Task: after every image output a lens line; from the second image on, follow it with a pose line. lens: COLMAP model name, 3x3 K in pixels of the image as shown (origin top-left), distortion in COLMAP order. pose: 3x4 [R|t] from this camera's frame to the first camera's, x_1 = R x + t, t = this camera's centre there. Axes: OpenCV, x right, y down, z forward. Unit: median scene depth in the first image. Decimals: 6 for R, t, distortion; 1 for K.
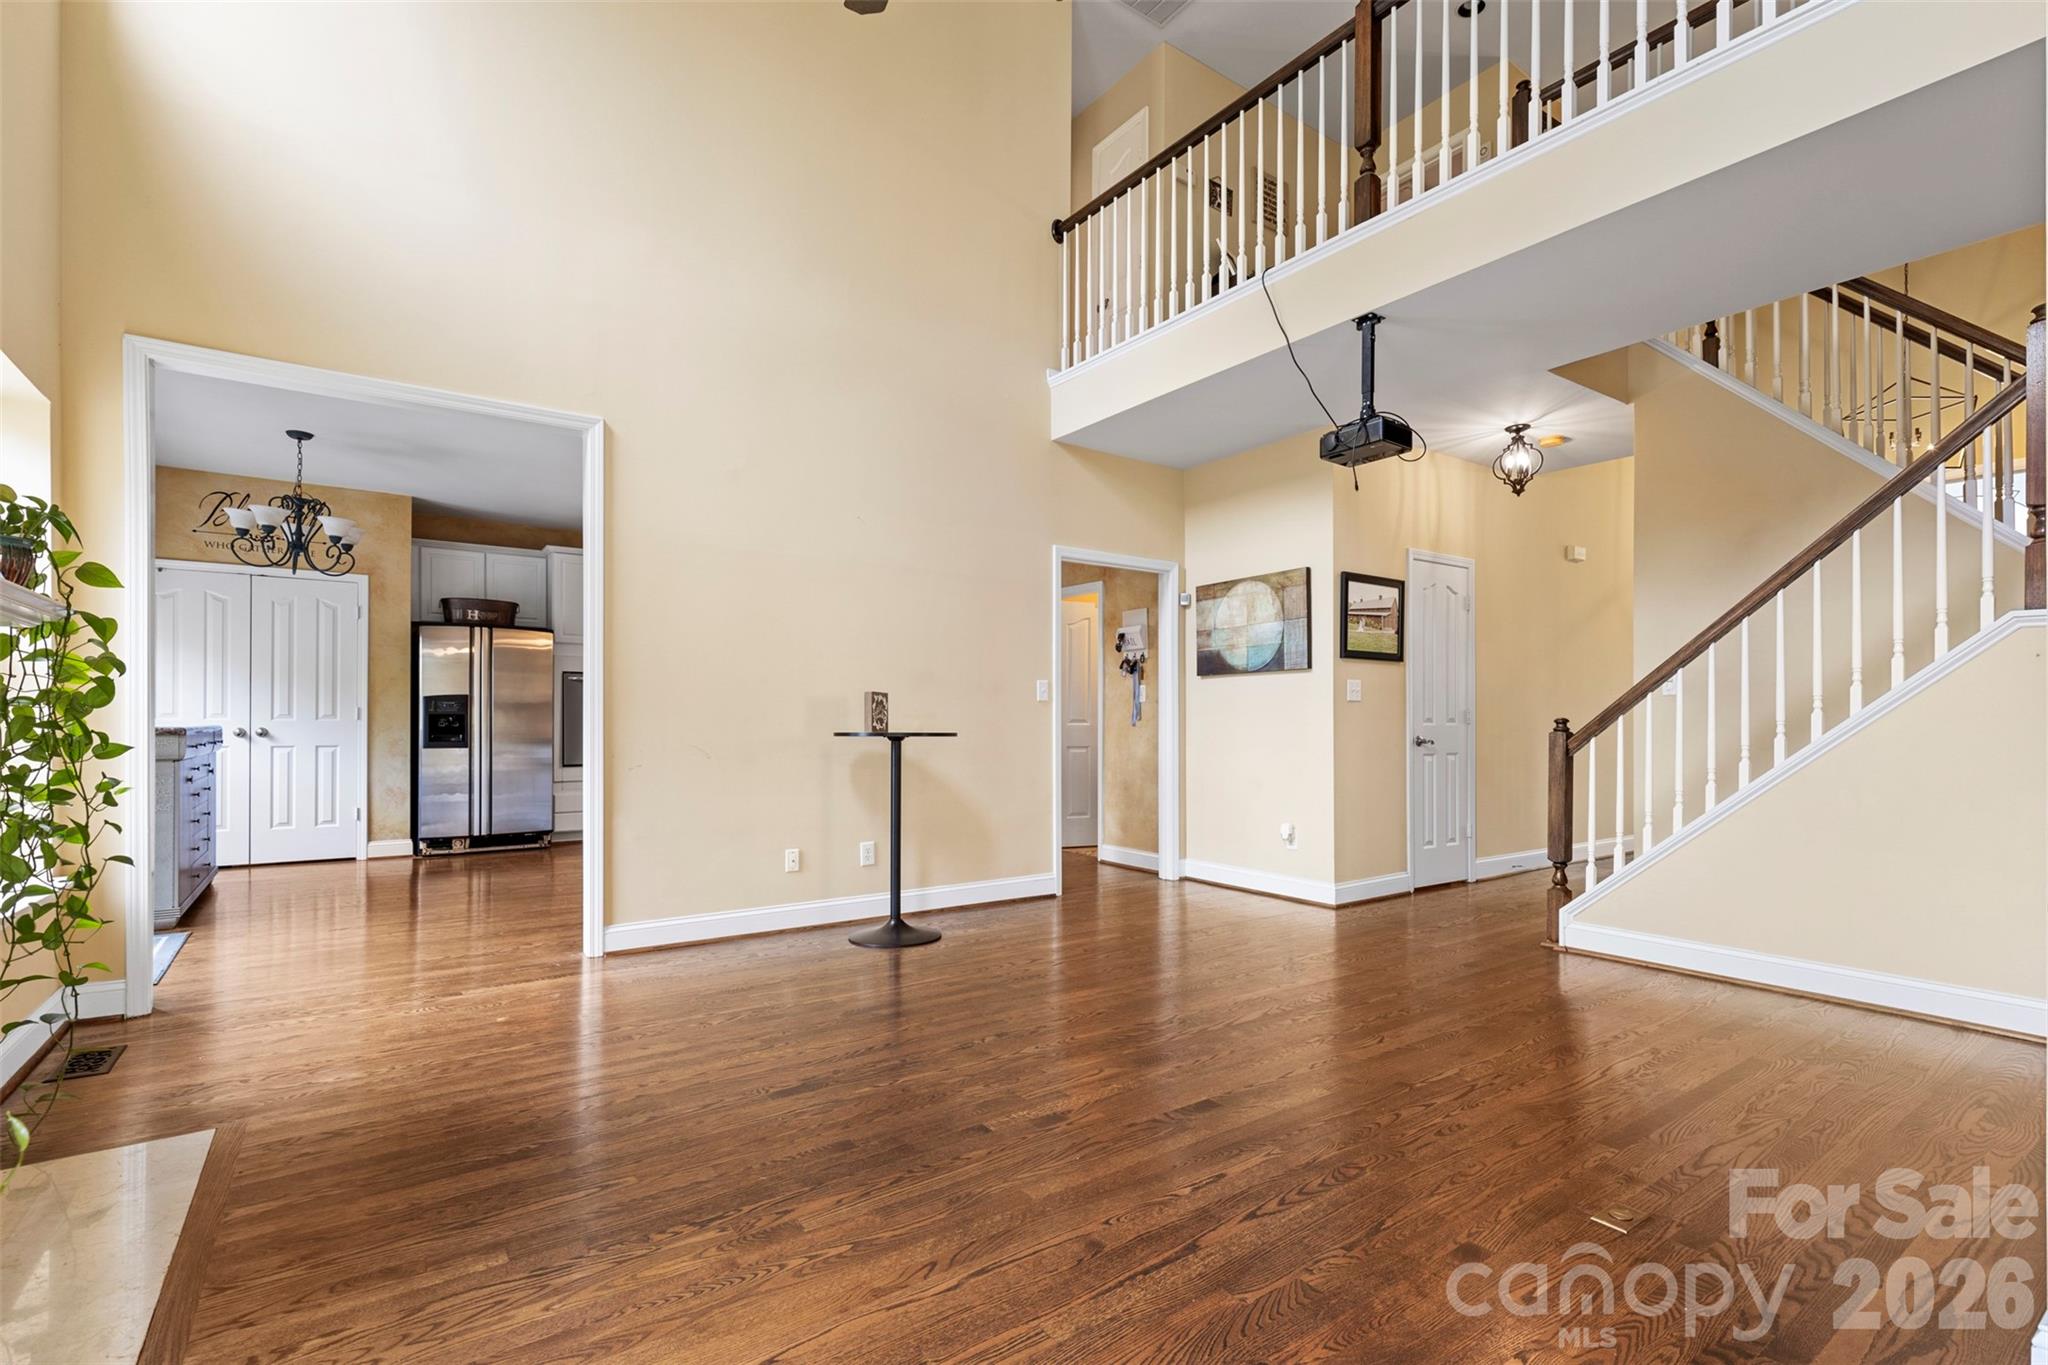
lens RADIAL K [[934.5, 0, 1023.0], [0, 934.5, 714.1], [0, 0, 1]] dist [0.003340, 0.000178]
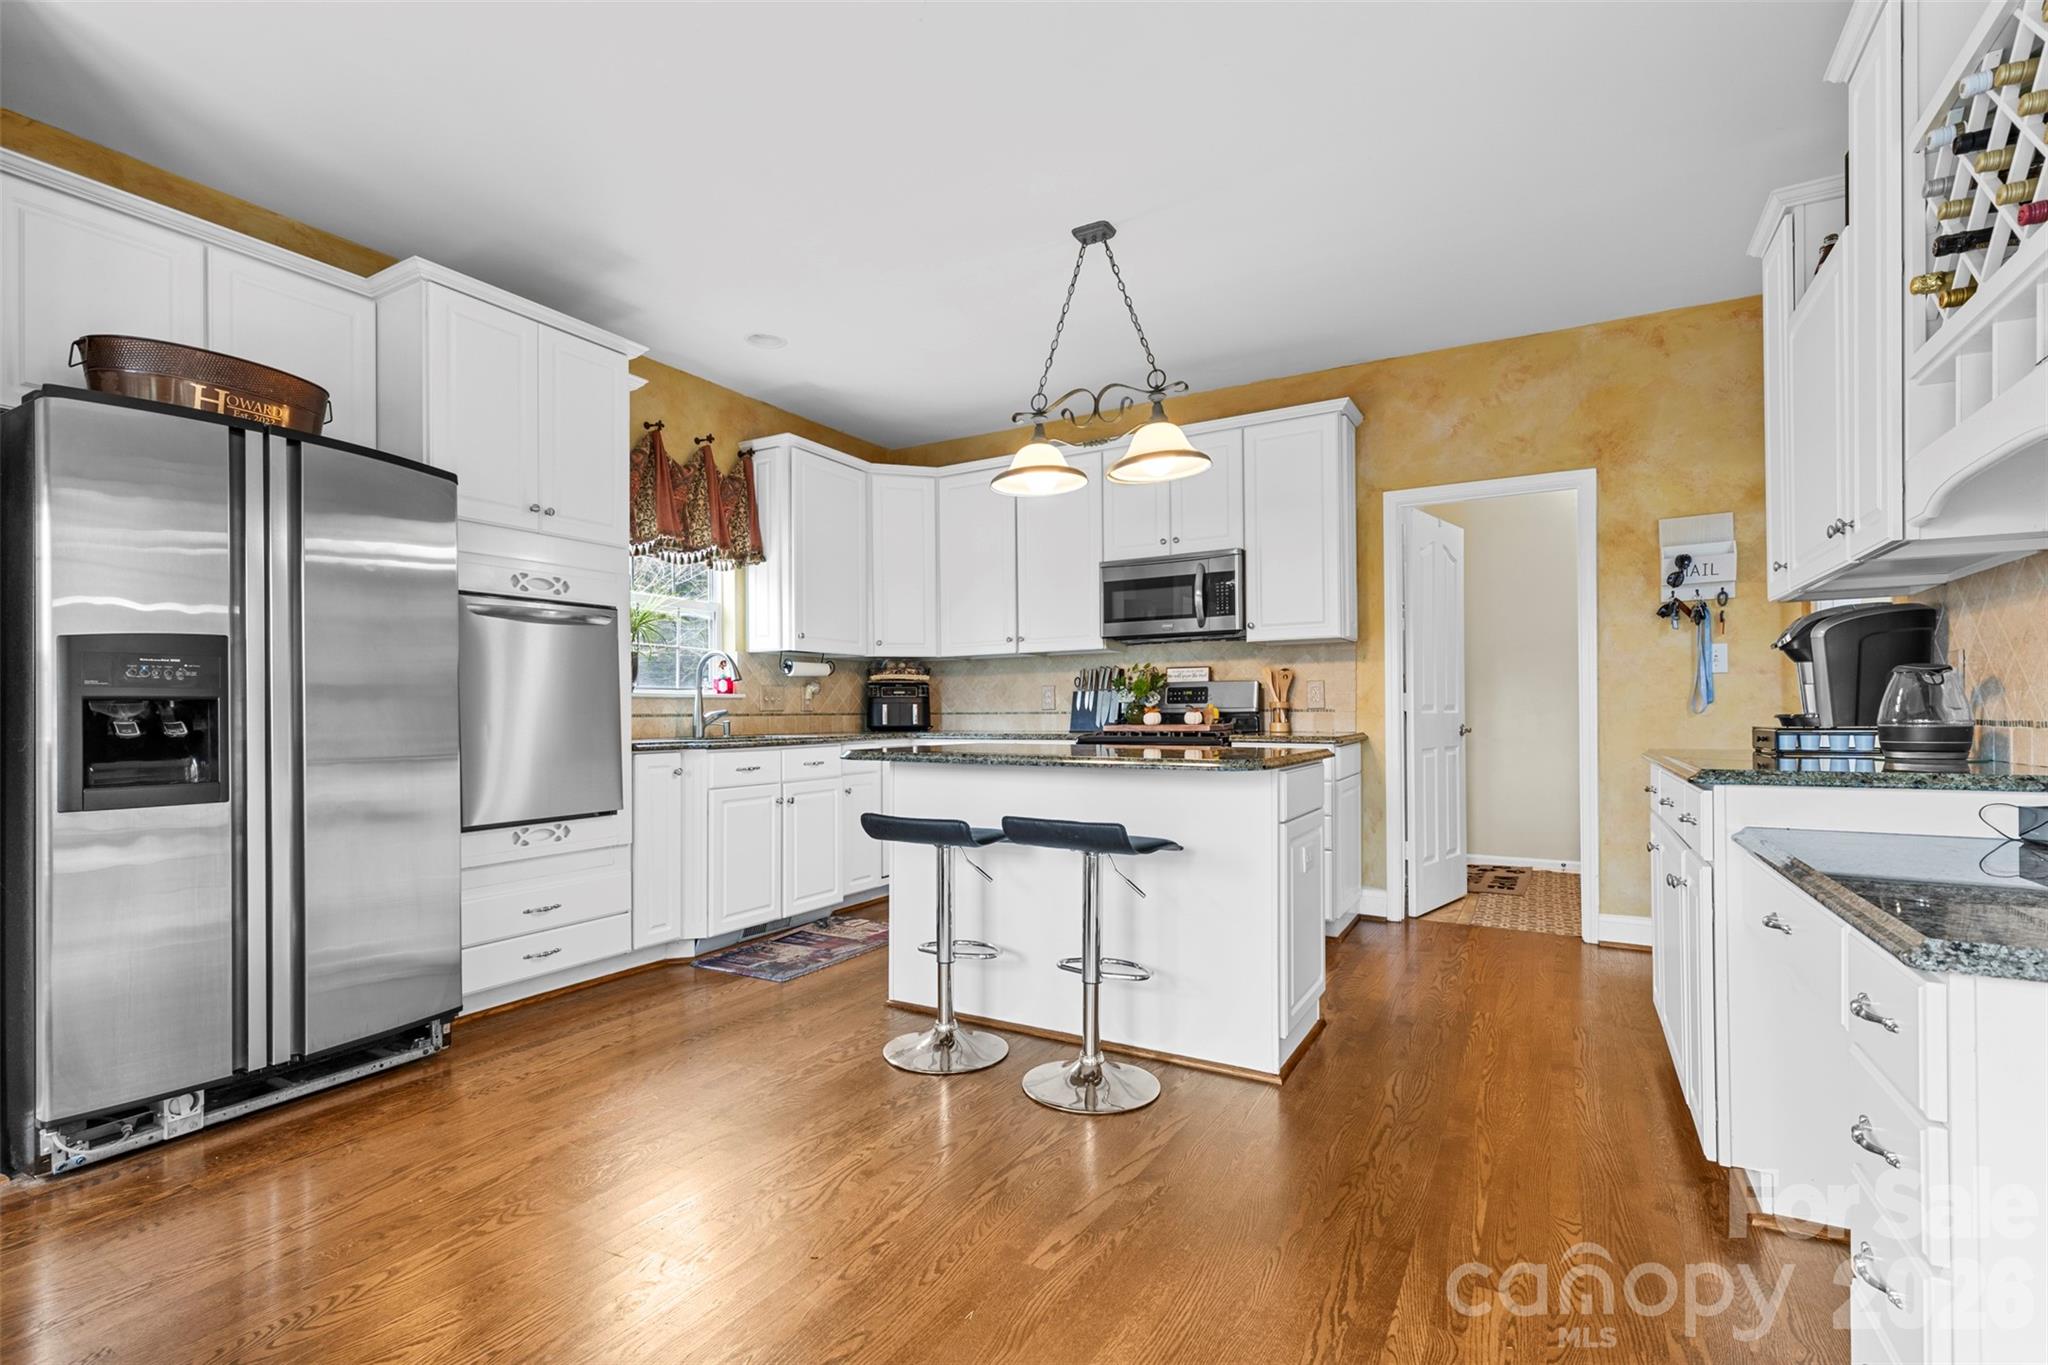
lens RADIAL K [[934.5, 0, 1023.0], [0, 934.5, 714.1], [0, 0, 1]] dist [0.003340, 0.000178]
pose [[0.911974, -0.008513, 0.410160, -0.484880], [0.007837, 0.999964, 0.003331, 0.007231], [-0.410173, 0.000176, 0.912008, 0.608396]]
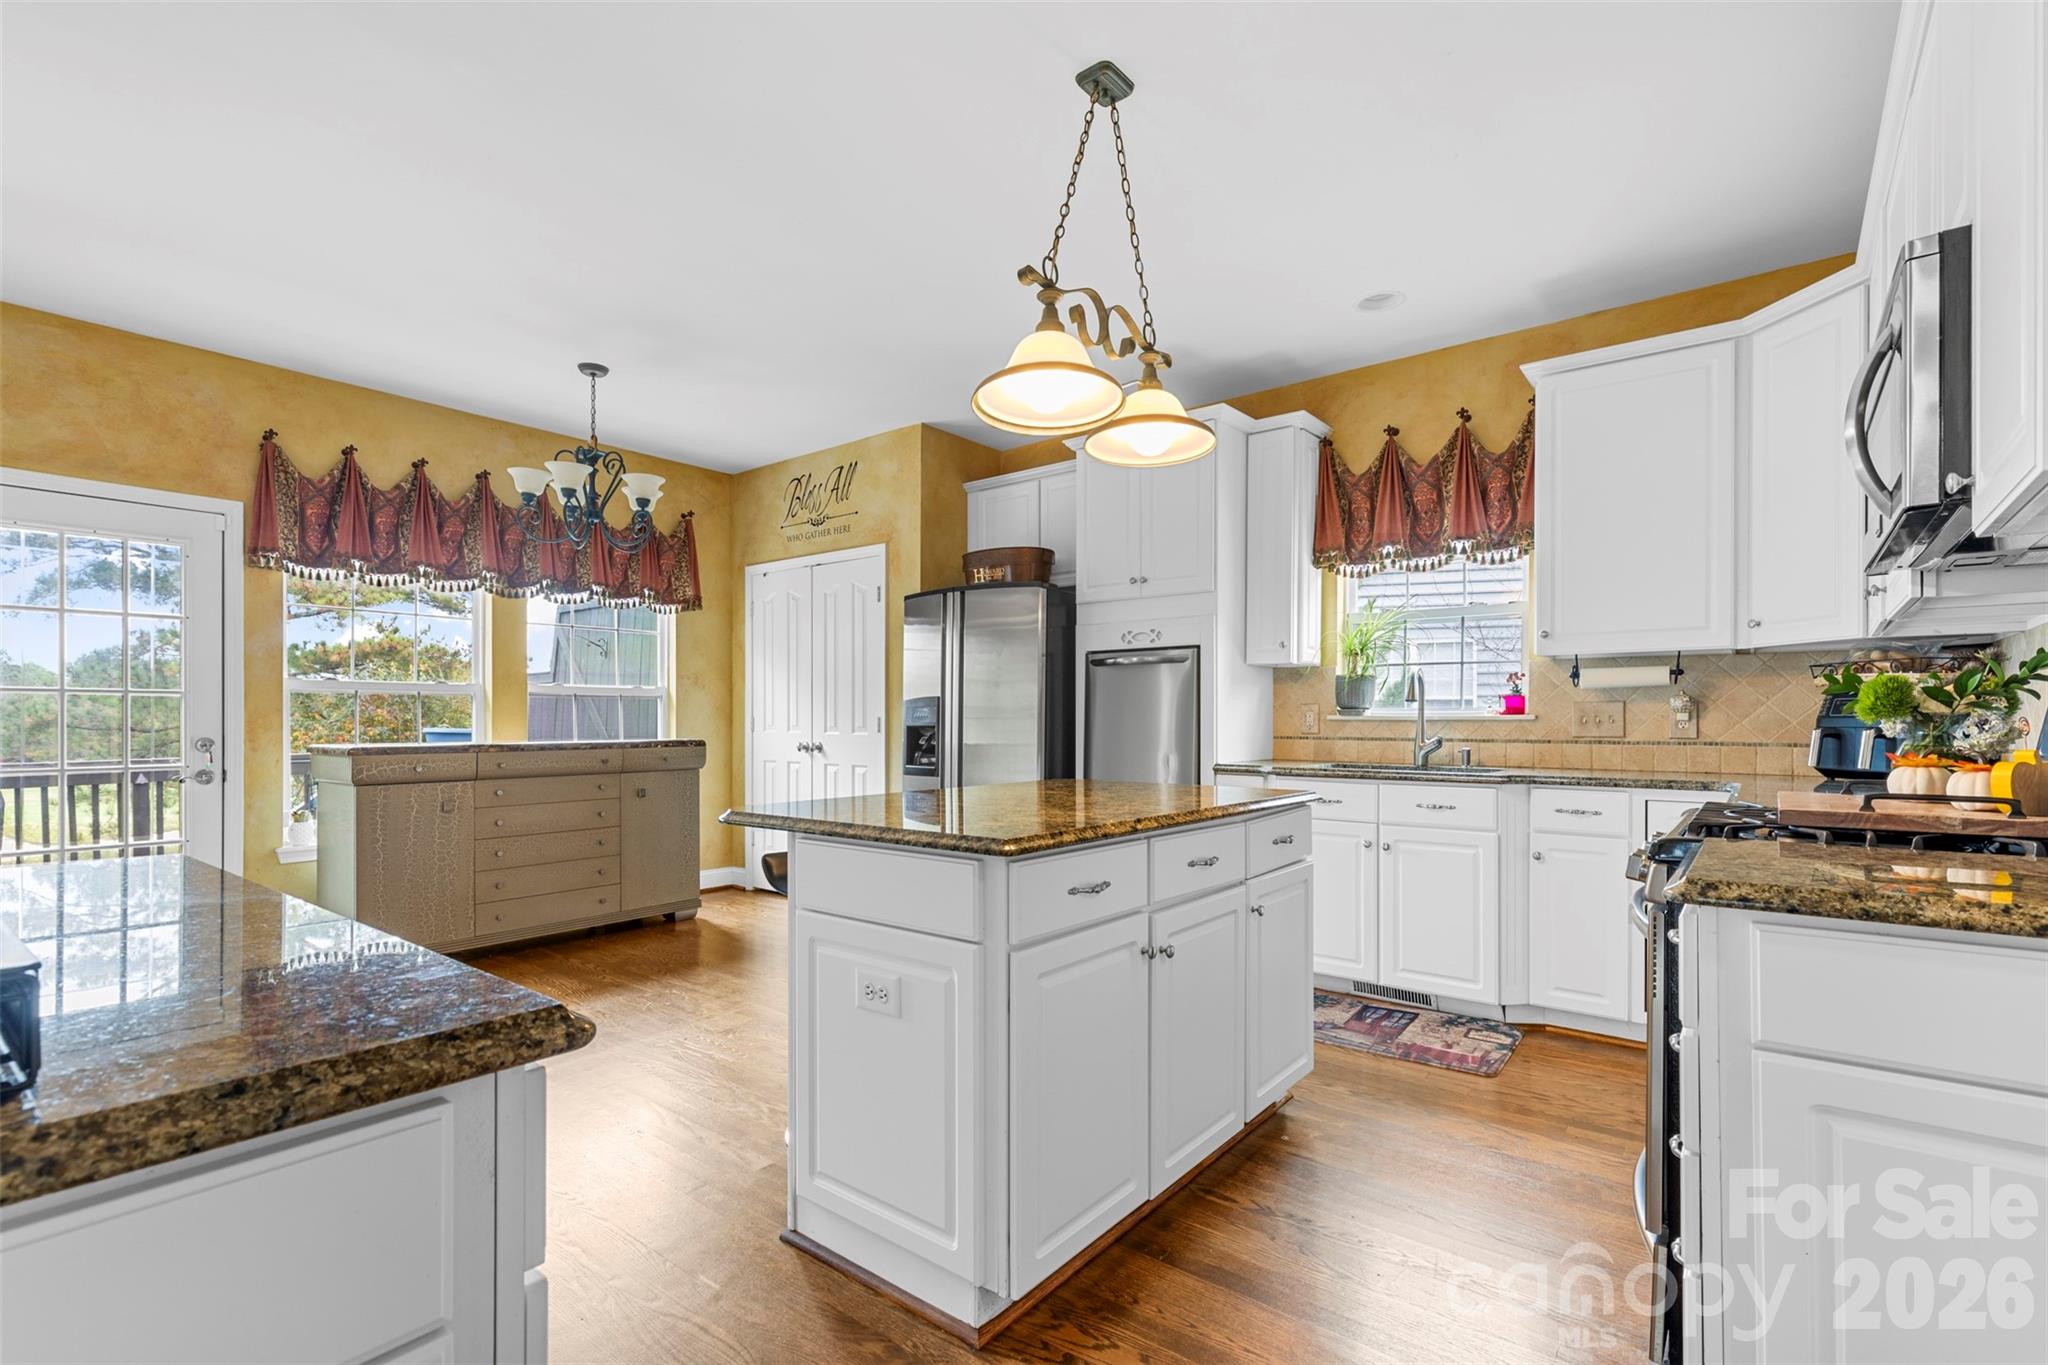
lens RADIAL K [[934.5, 0, 1023.0], [0, 934.5, 714.1], [0, 0, 1]] dist [0.003340, 0.000178]
pose [[0.276170, -0.003544, -0.961102, 0.055672], [0.005172, 0.999984, -0.002201, -0.007413], [0.961095, -0.004363, 0.276184, 0.896861]]
